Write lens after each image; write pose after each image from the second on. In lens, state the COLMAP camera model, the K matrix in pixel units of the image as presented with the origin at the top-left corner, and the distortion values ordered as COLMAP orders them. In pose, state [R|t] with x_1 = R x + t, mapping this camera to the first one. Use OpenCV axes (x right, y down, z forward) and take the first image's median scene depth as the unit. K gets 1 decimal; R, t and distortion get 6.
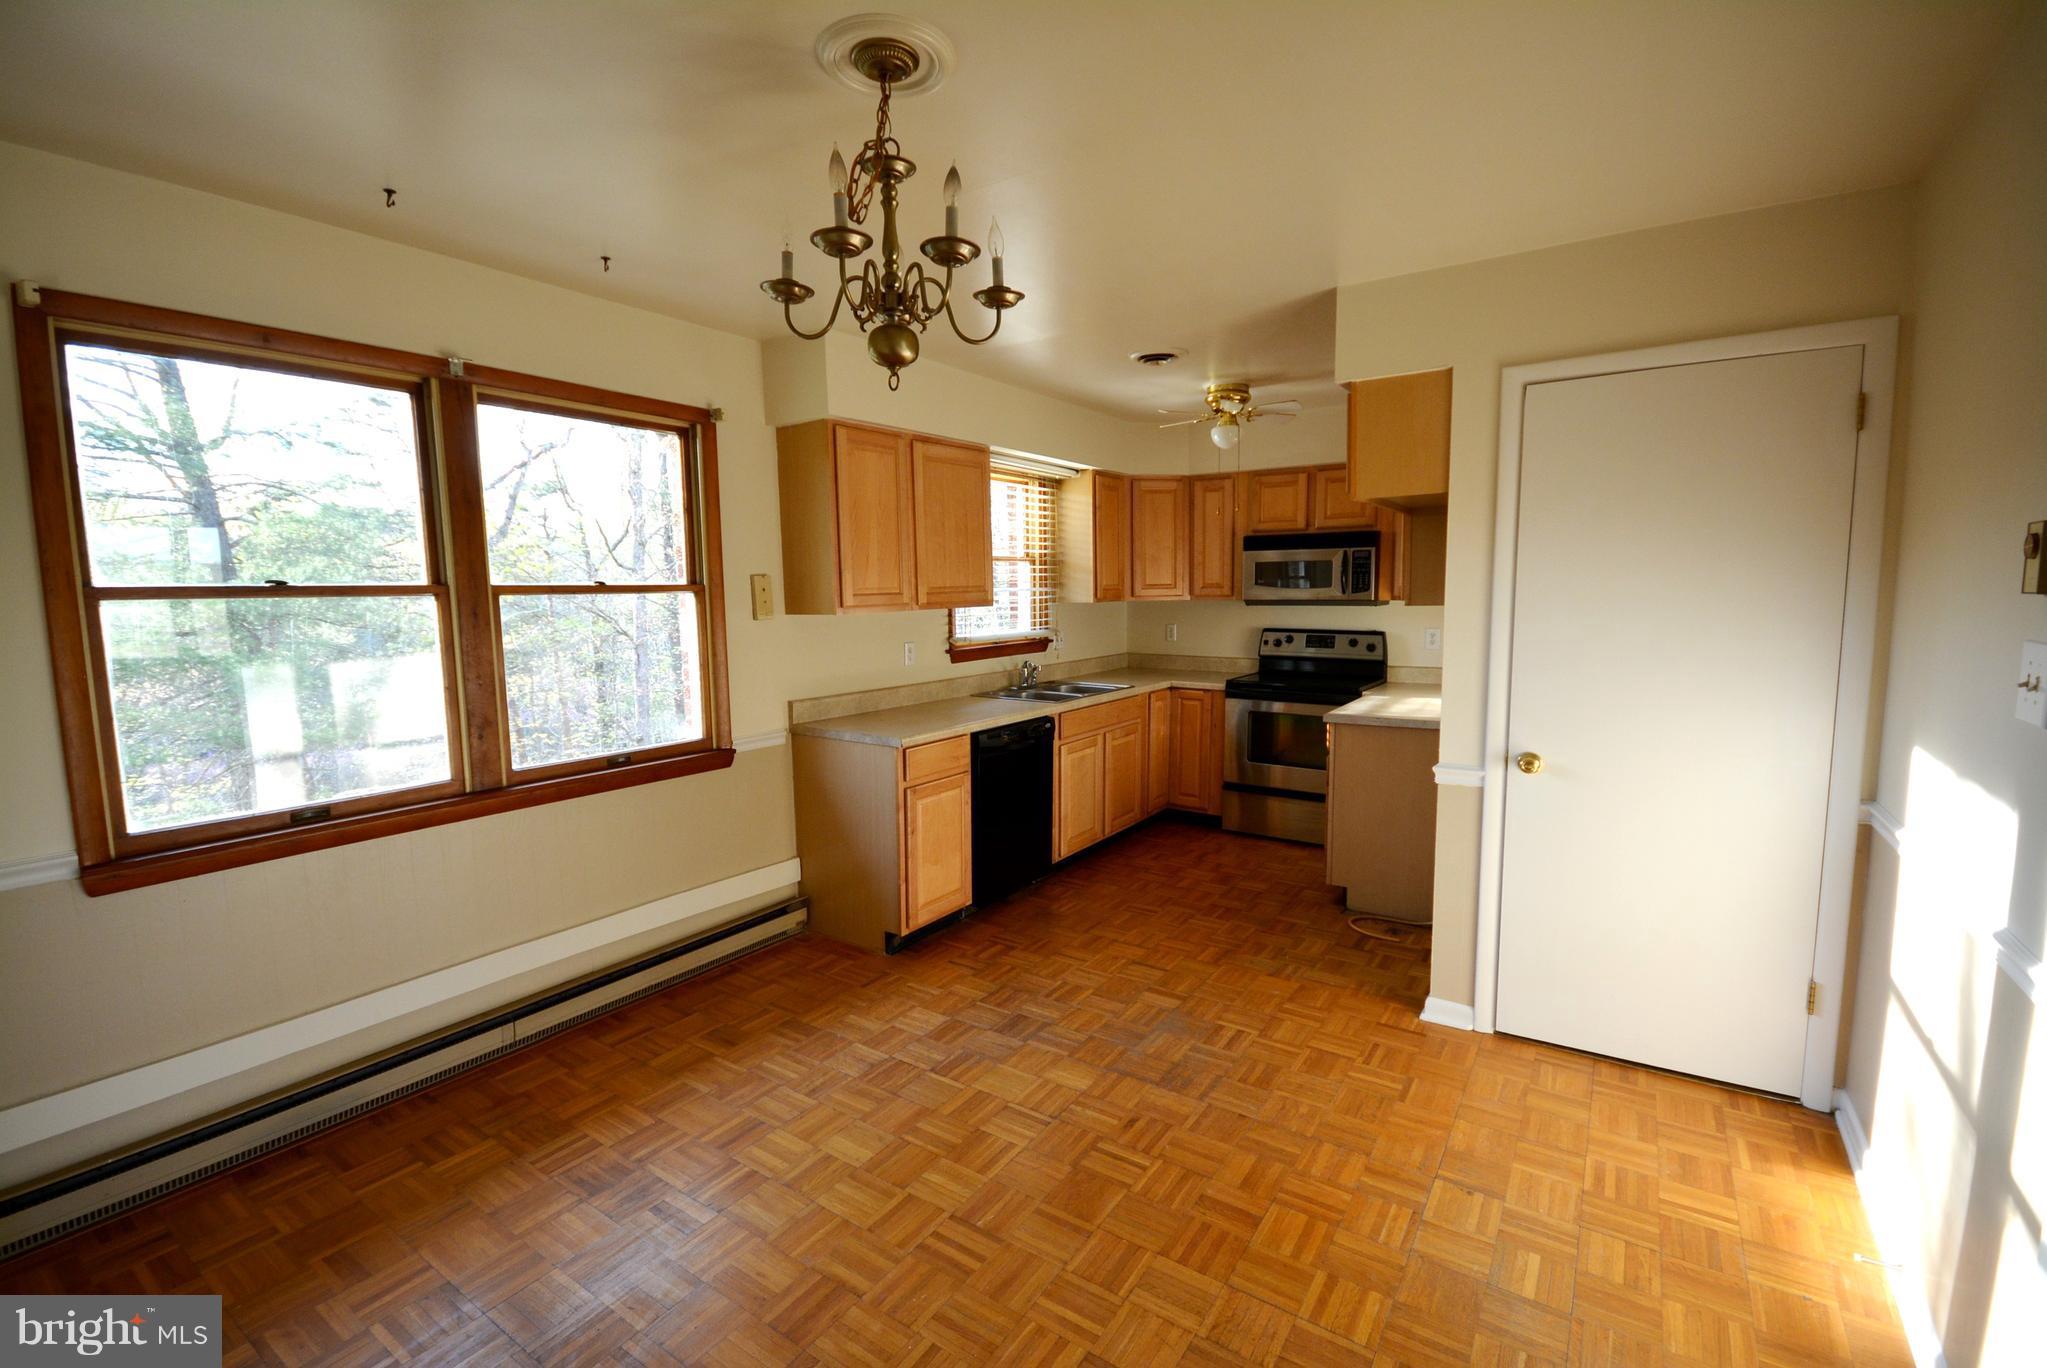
lens RADIAL K [[898.1, 0, 1029.6], [0, 898.1, 693.9], [0, 0, 1]] dist [-0.012927, -0.000101]
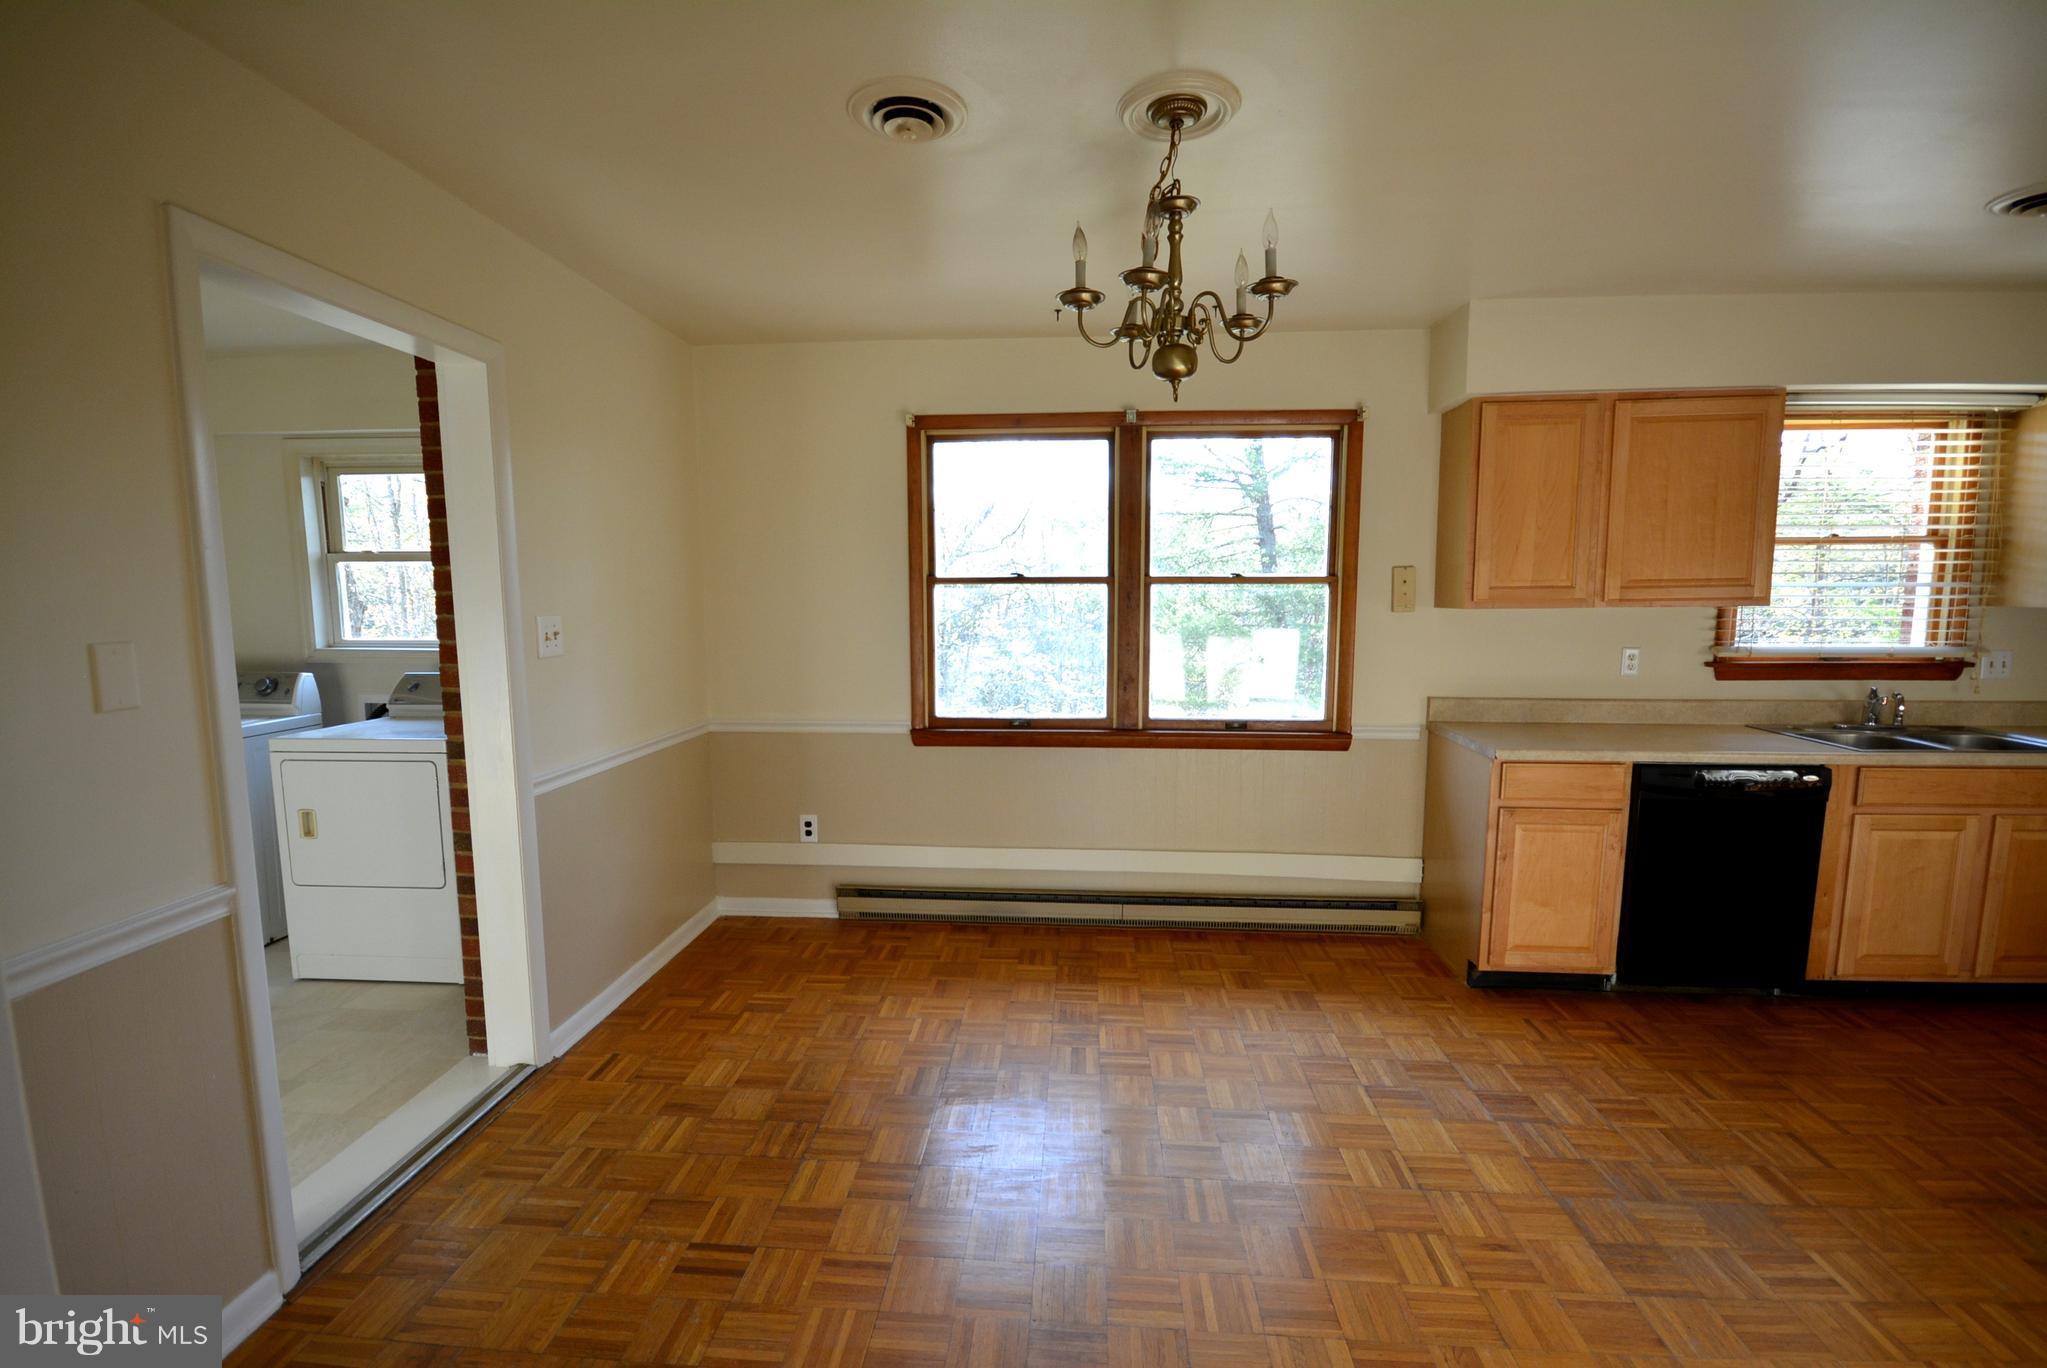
lens RADIAL K [[897.5, 0, 1005.9], [0, 897.5, 700.8], [0, 0, 1]] dist [-0.005030, -0.010694]
pose [[0.482571, 0.117066, -0.867998, 0.367944], [-0.103894, 0.991681, 0.075986, -0.014697], [0.869673, 0.053511, 0.490719, 0.136517]]
